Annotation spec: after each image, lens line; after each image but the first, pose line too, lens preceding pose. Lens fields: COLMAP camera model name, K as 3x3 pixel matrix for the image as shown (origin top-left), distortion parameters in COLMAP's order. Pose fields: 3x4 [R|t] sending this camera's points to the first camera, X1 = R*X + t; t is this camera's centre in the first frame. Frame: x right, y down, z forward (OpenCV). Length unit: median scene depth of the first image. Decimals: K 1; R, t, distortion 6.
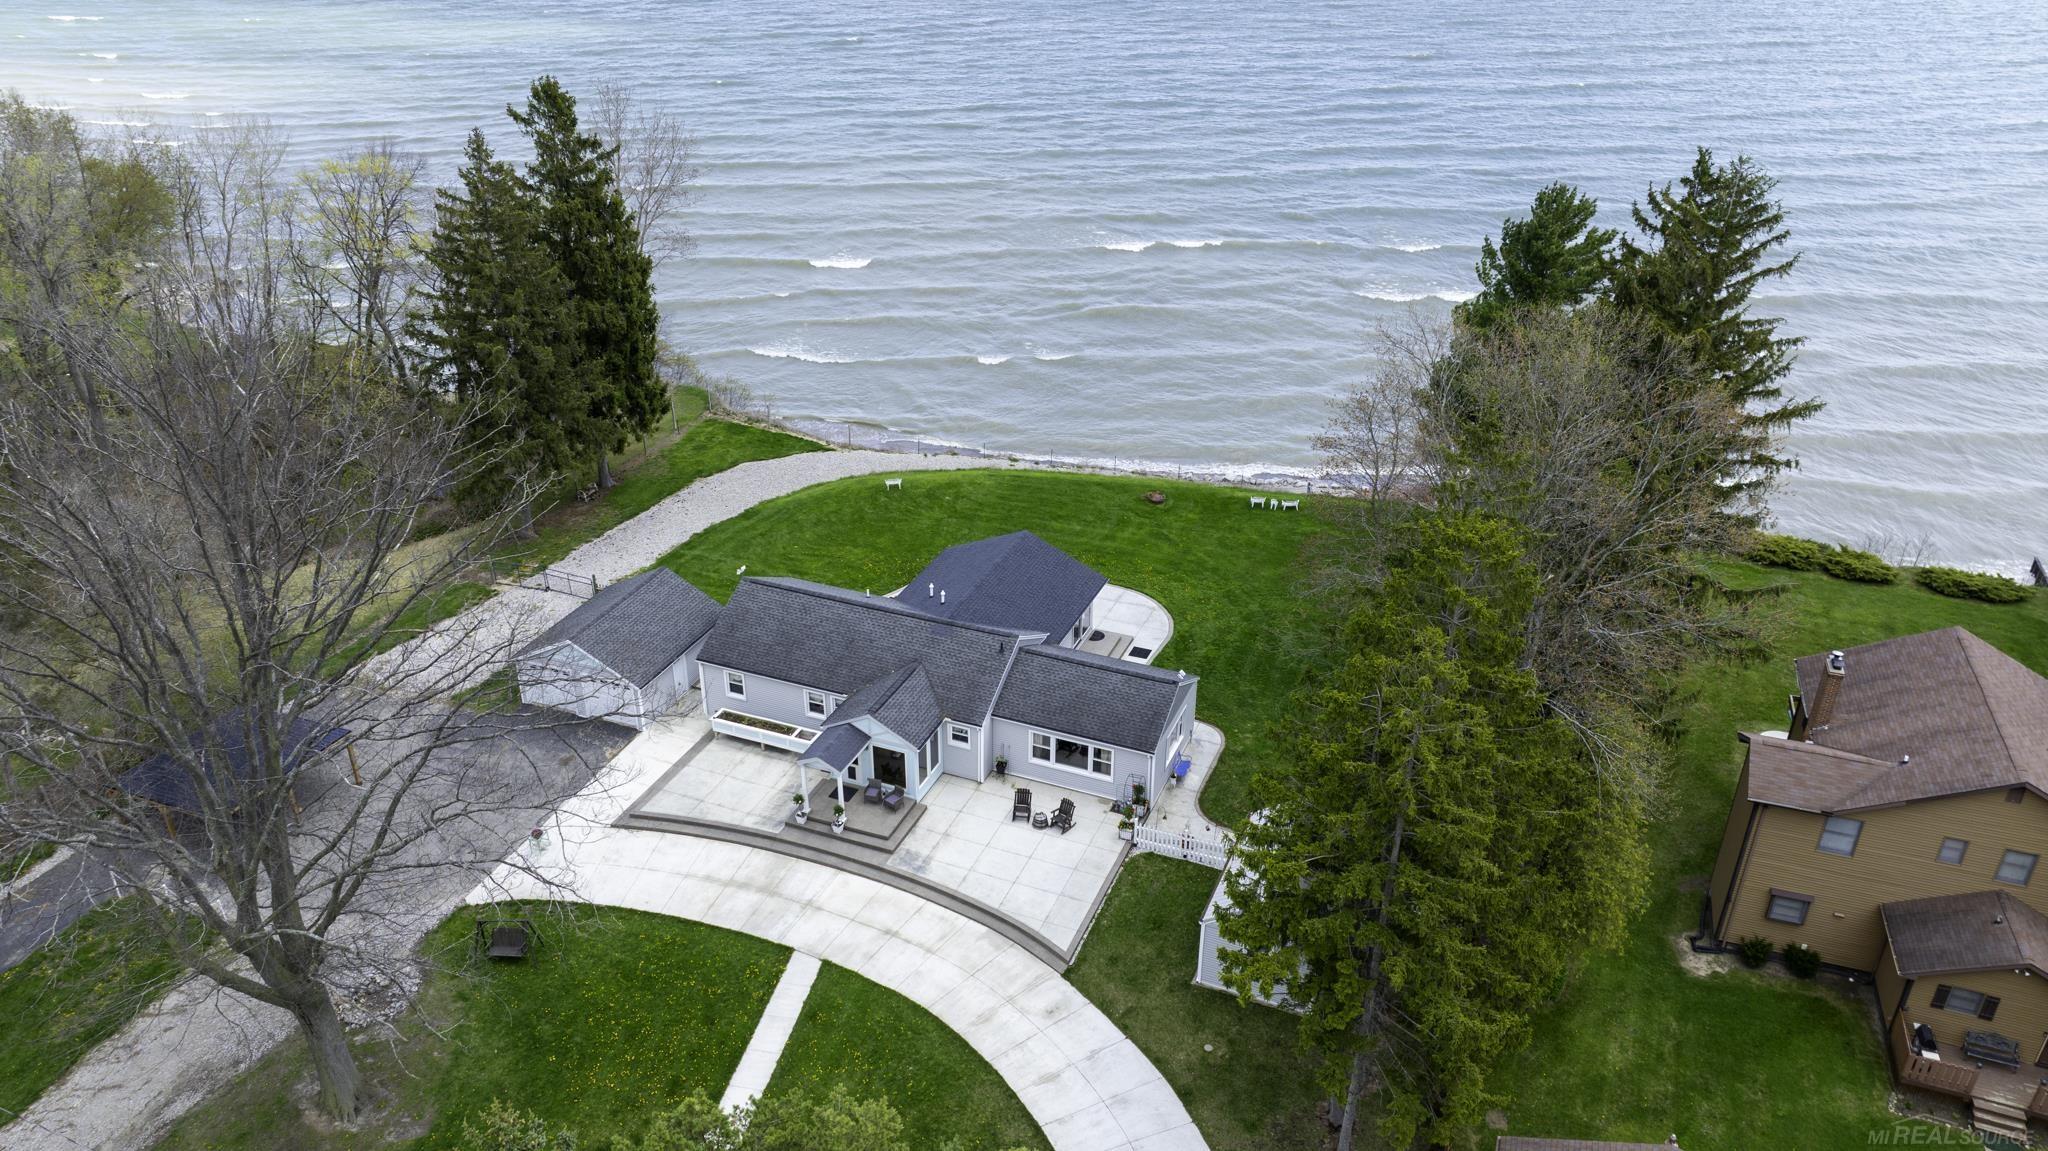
lens RADIAL K [[1449.1, 0, 1024.0], [0, 1449.1, 575.5], [0, 0, 1]] dist [-0.032500, 0.055471]
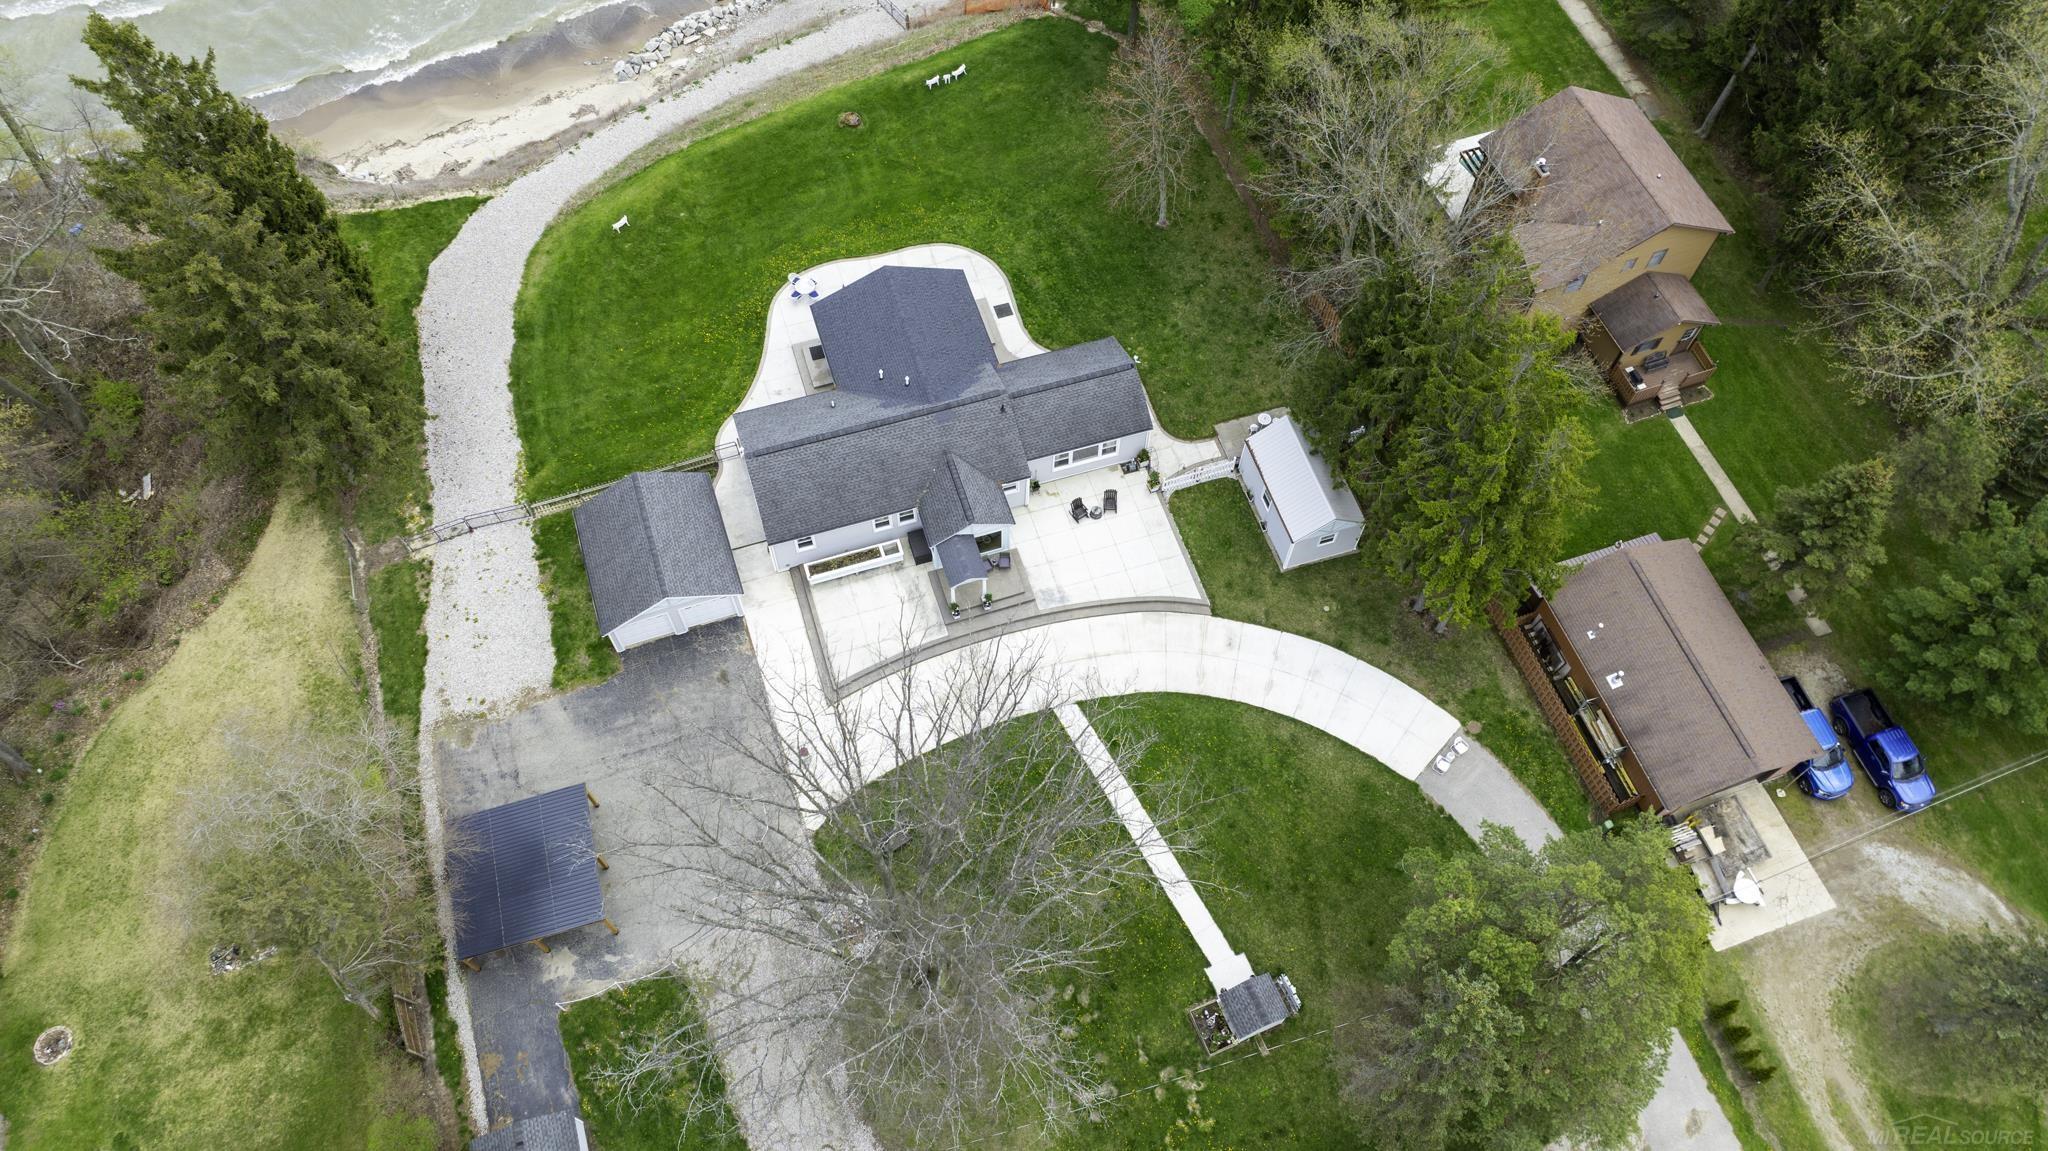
lens RADIAL K [[1449.1, 0, 1024.0], [0, 1449.1, 575.5], [0, 0, 1]] dist [-0.032500, 0.055471]
pose [[0.764774, -0.562070, 0.314958, -0.487877], [0.290186, 0.736937, 0.610505, -0.613329], [-0.575250, -0.375502, 0.726695, 0.059063]]
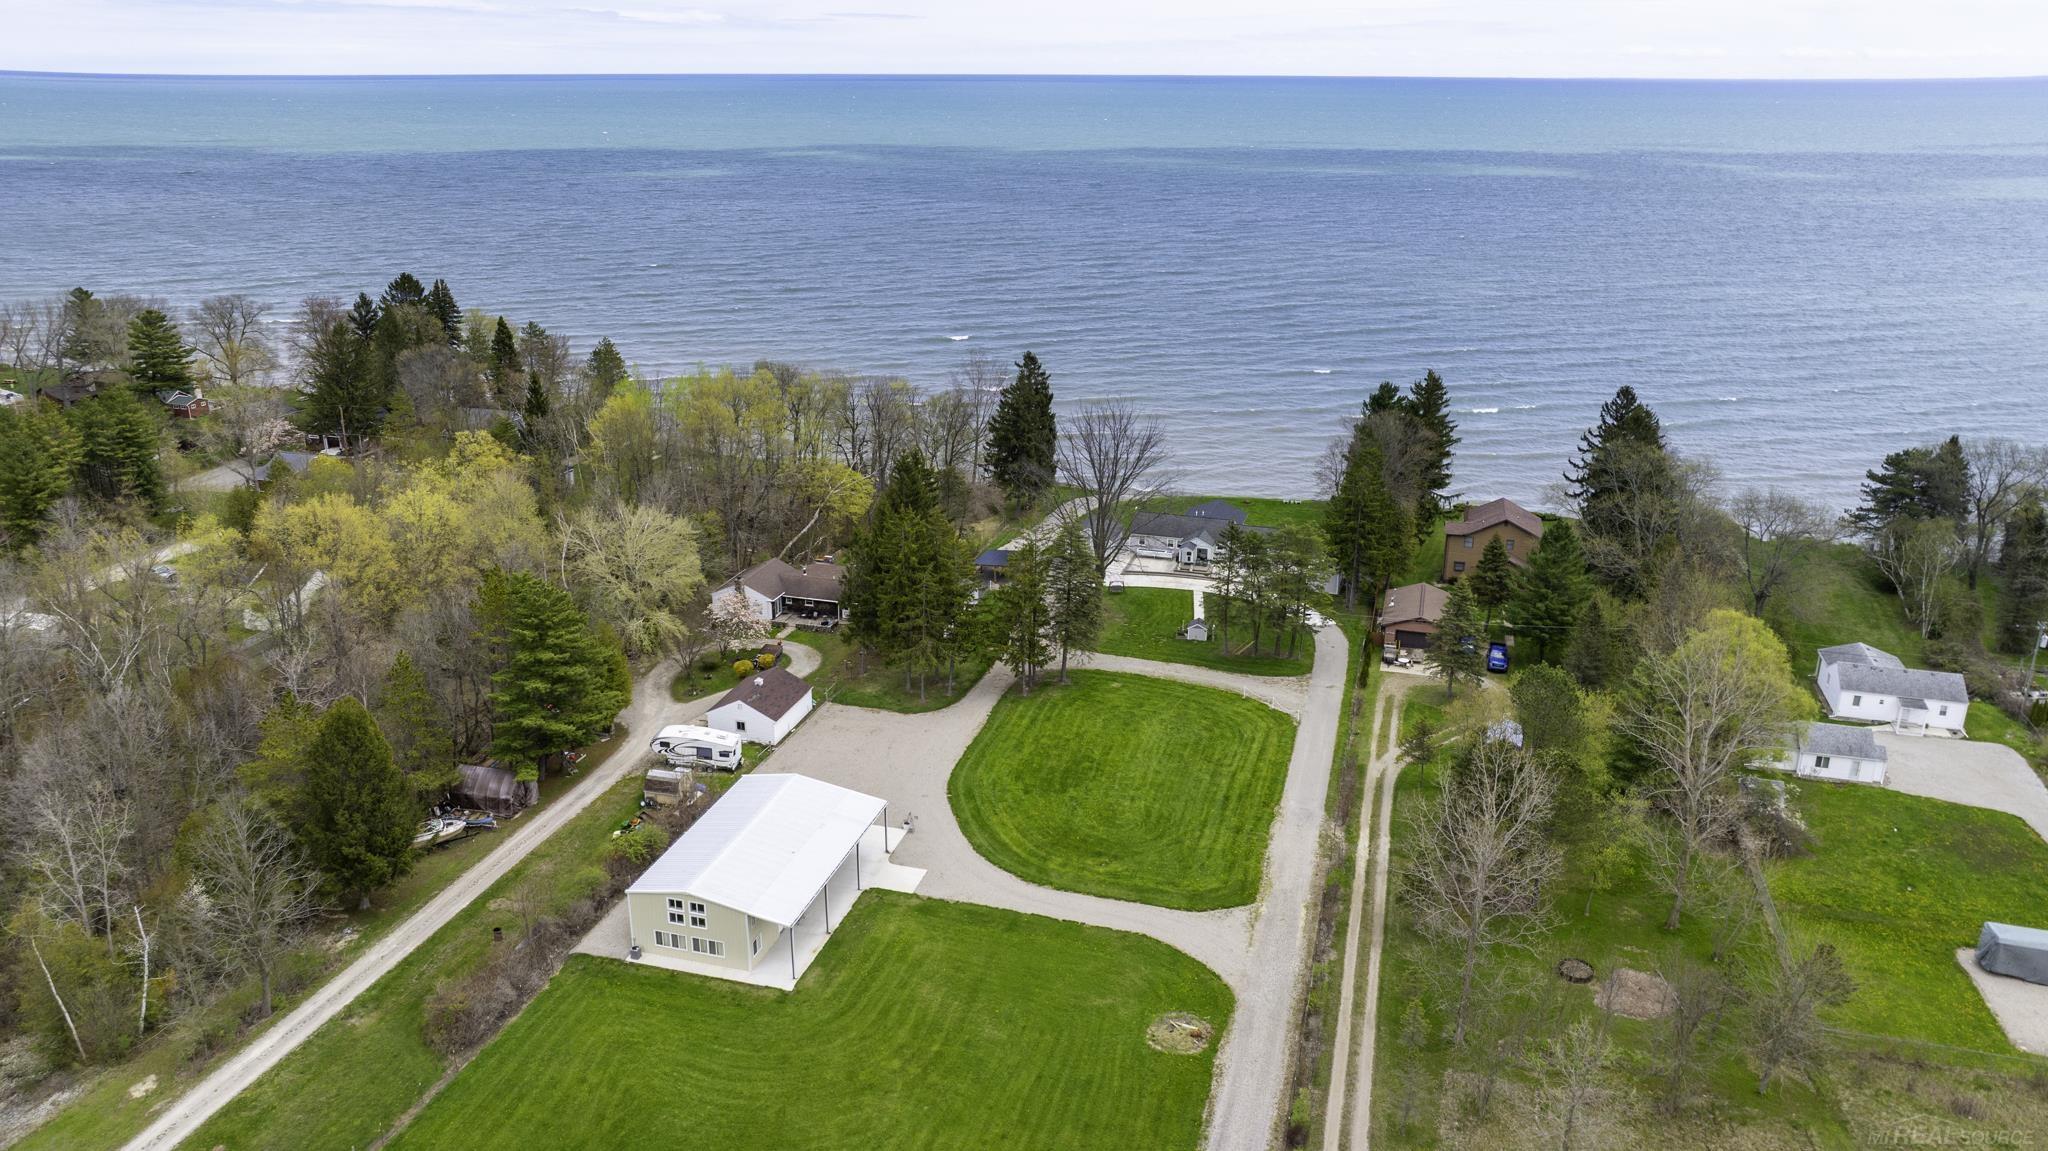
lens RADIAL K [[1464.5, 0, 1024.0], [0, 1464.5, 575.5], [0, 0, 1]] dist [-0.010232, -0.002740]
pose [[0.995956, -0.028199, 0.085307, -0.799116], [0.040401, 0.988623, -0.144890, 0.660187], [-0.080251, 0.147750, 0.985763, -2.305572]]
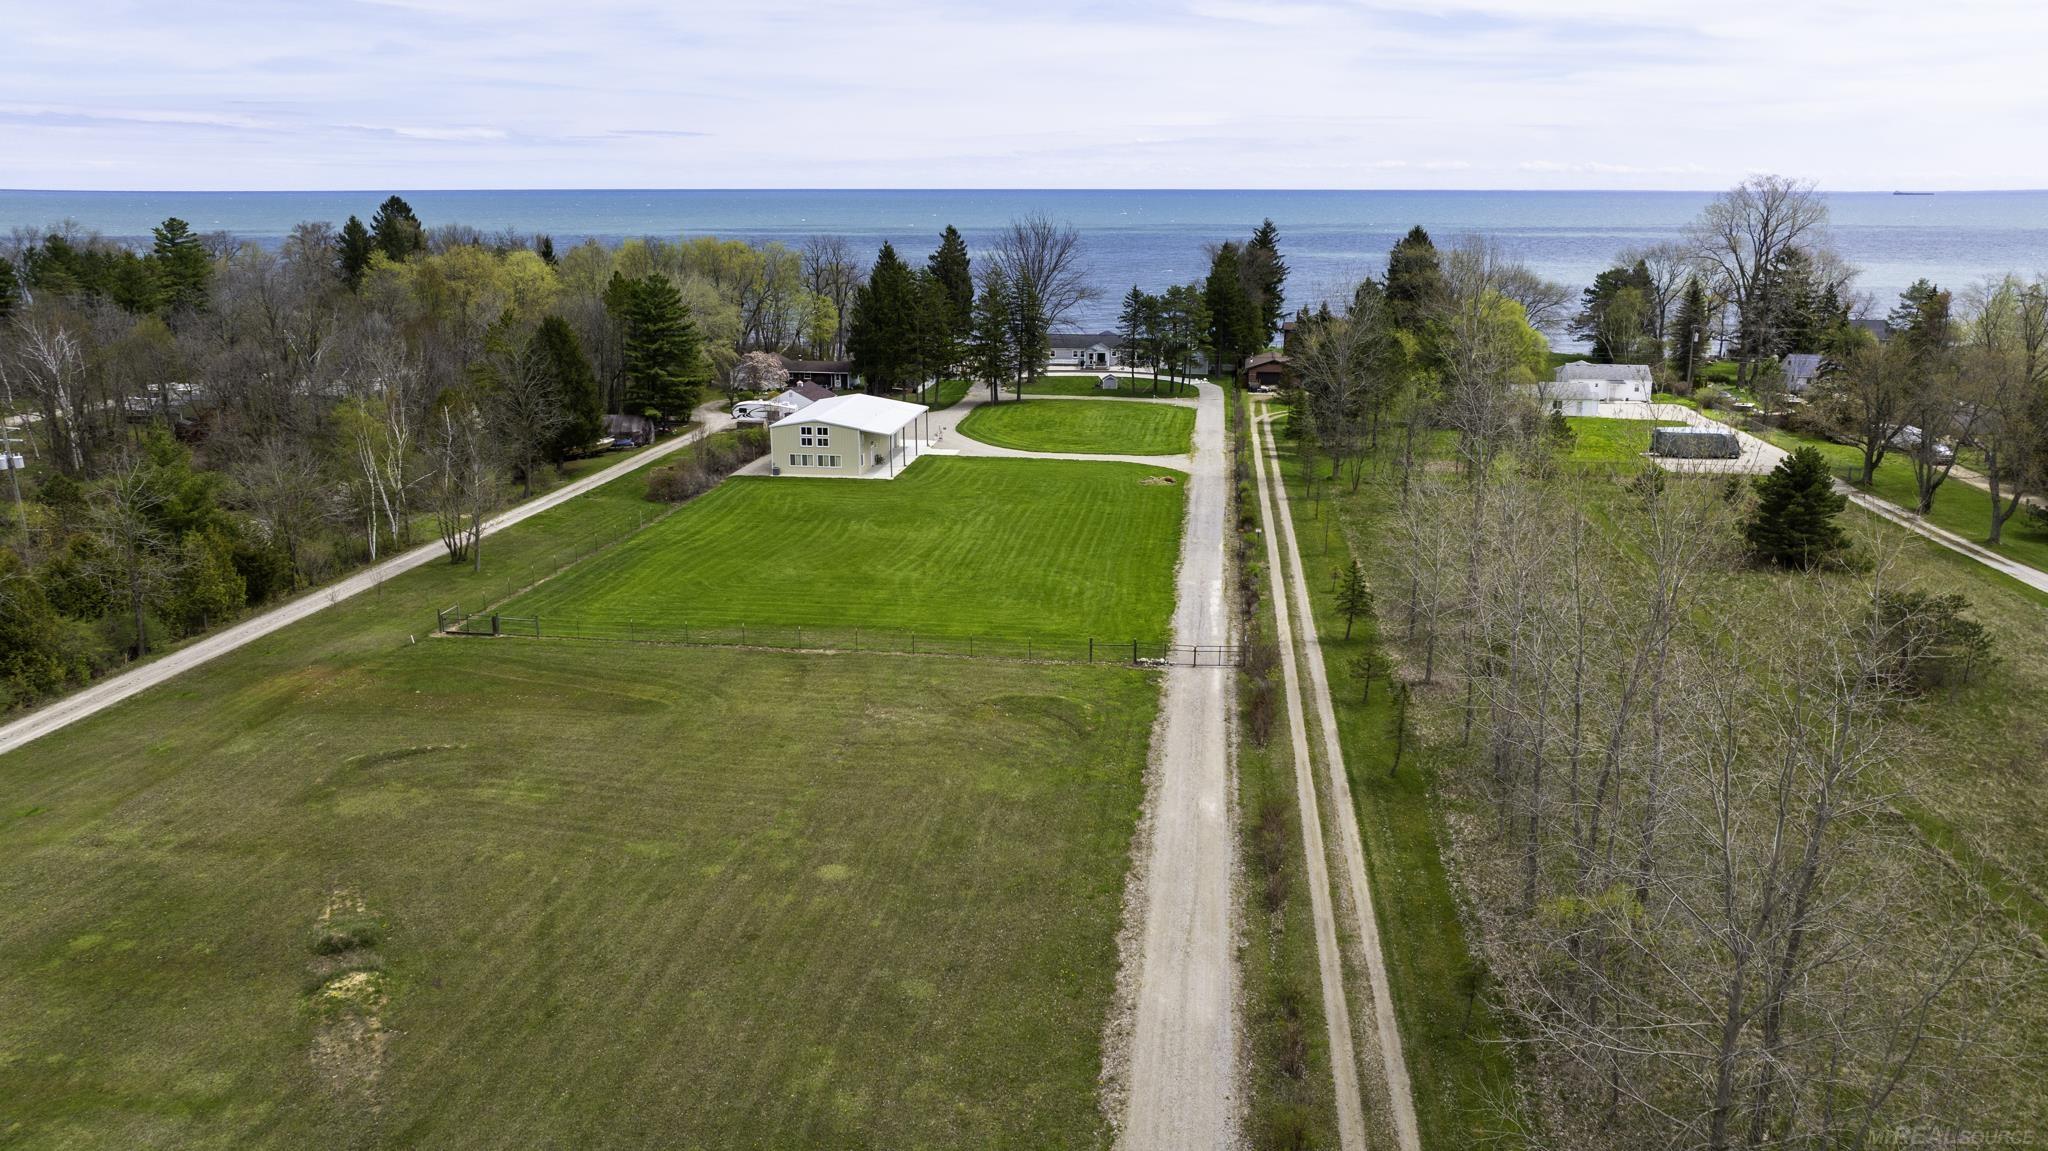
lens RADIAL K [[1449.1, 0, 1024.0], [0, 1449.1, 575.5], [0, 0, 1]] dist [-0.032500, 0.055471]
pose [[0.974393, -0.062492, 0.215992, -1.301490], [0.107393, 0.973297, -0.202879, 1.639501], [-0.197546, 0.220880, 0.955085, -2.942392]]
